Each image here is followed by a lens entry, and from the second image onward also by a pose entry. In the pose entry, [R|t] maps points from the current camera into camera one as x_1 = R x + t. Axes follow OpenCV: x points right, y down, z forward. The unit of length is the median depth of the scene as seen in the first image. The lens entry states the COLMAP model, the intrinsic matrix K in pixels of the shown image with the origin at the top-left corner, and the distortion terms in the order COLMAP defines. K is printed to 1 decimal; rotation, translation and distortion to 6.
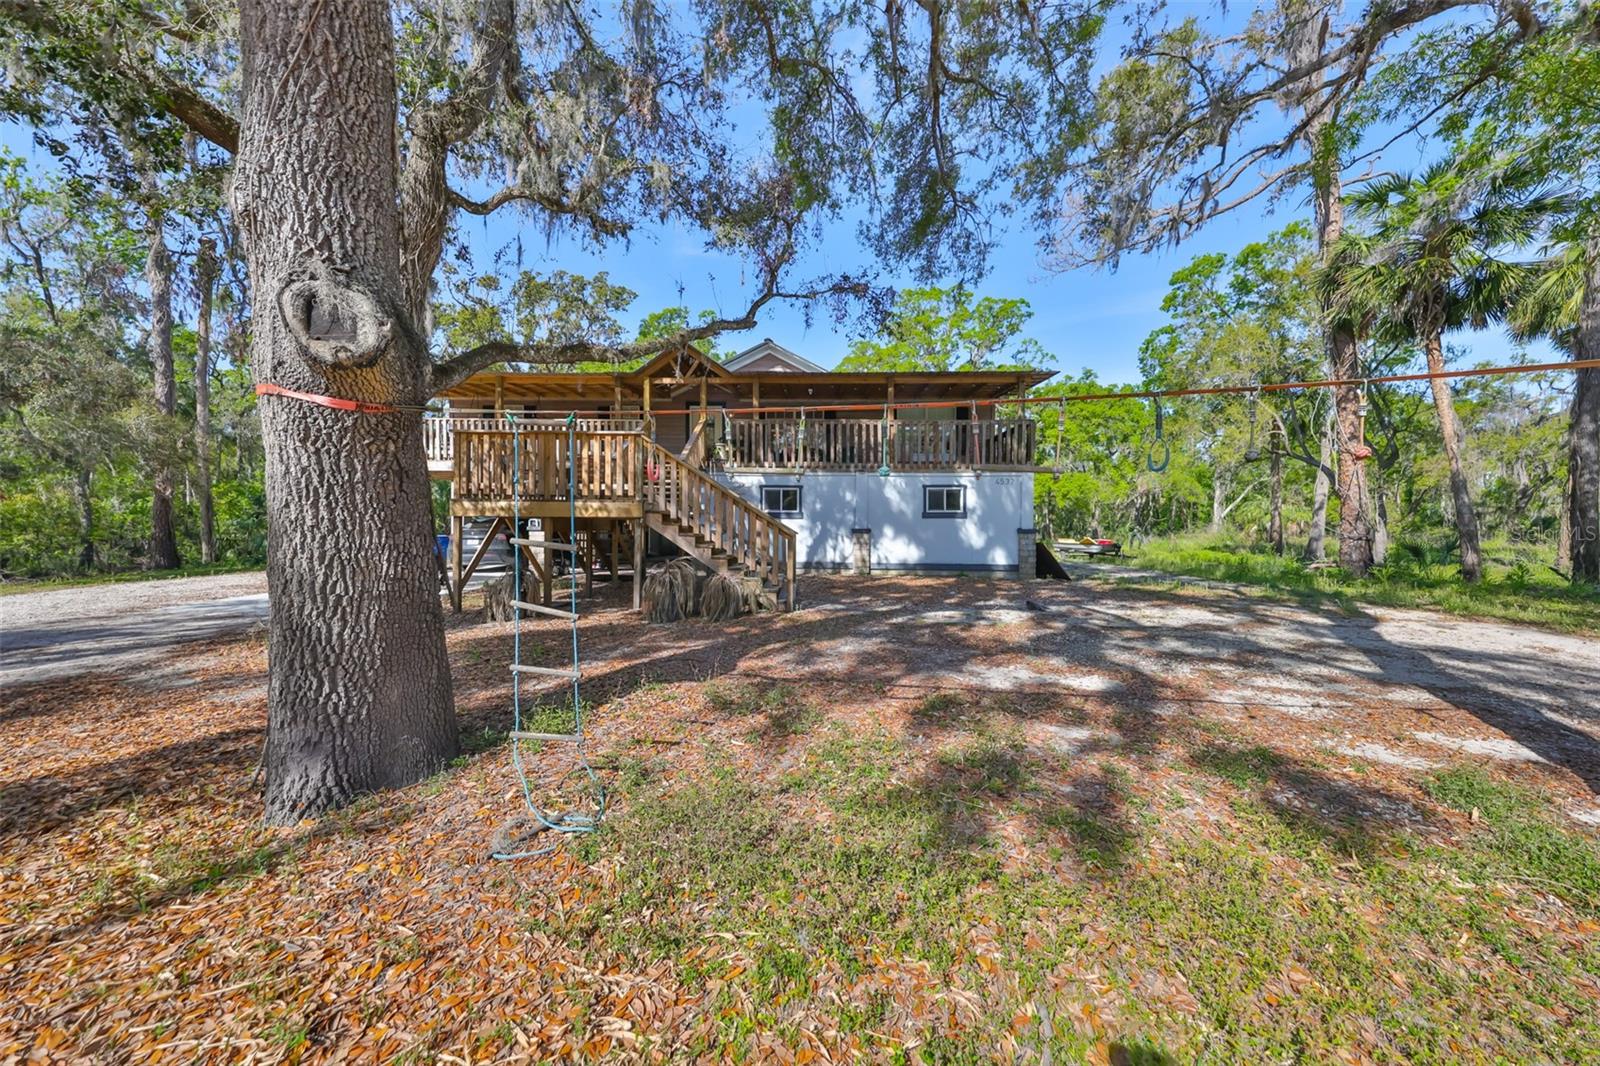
lens RADIAL K [[491.4, 0, 799.4], [0, 491.4, 536.6], [0, 0, 1]] dist [-0.013952, -0.000017]
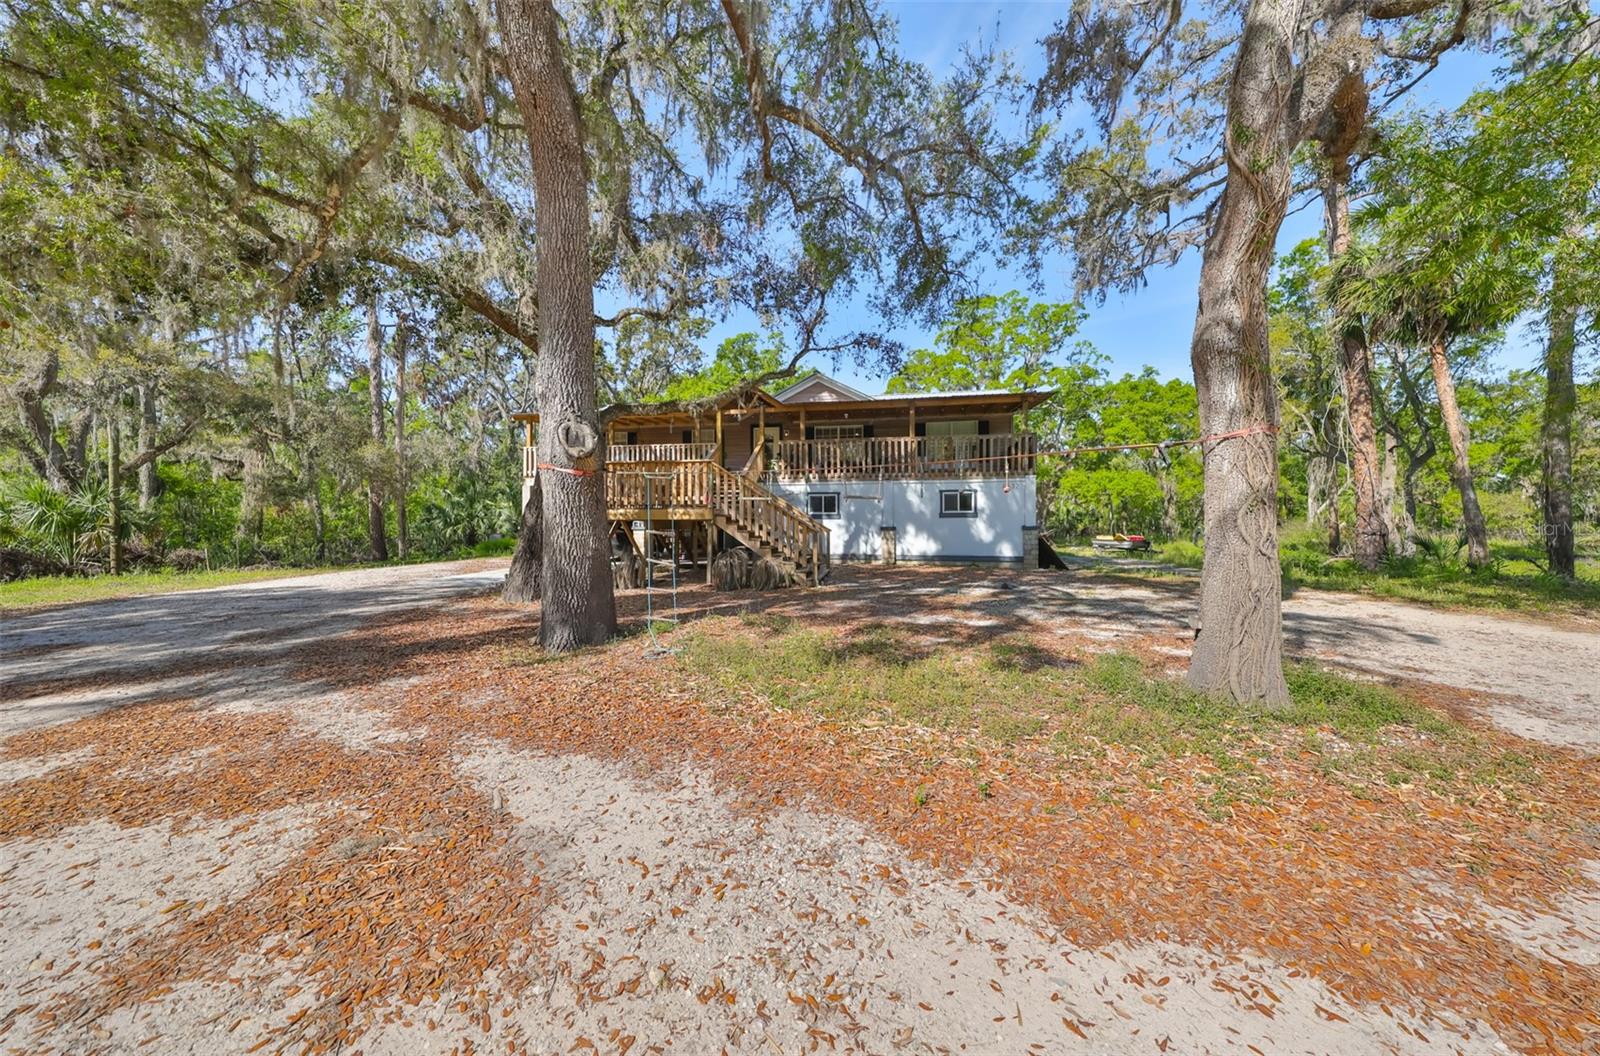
lens RADIAL K [[479.0, 0, 792.0], [0, 479.0, 539.3], [0, 0, 1]] dist [-0.034306, -0.000019]
pose [[0.986348, -0.003019, -0.164647, 0.088353], [0.004046, 0.999974, 0.005904, 0.007390], [0.164625, -0.006489, 0.986335, -0.216576]]
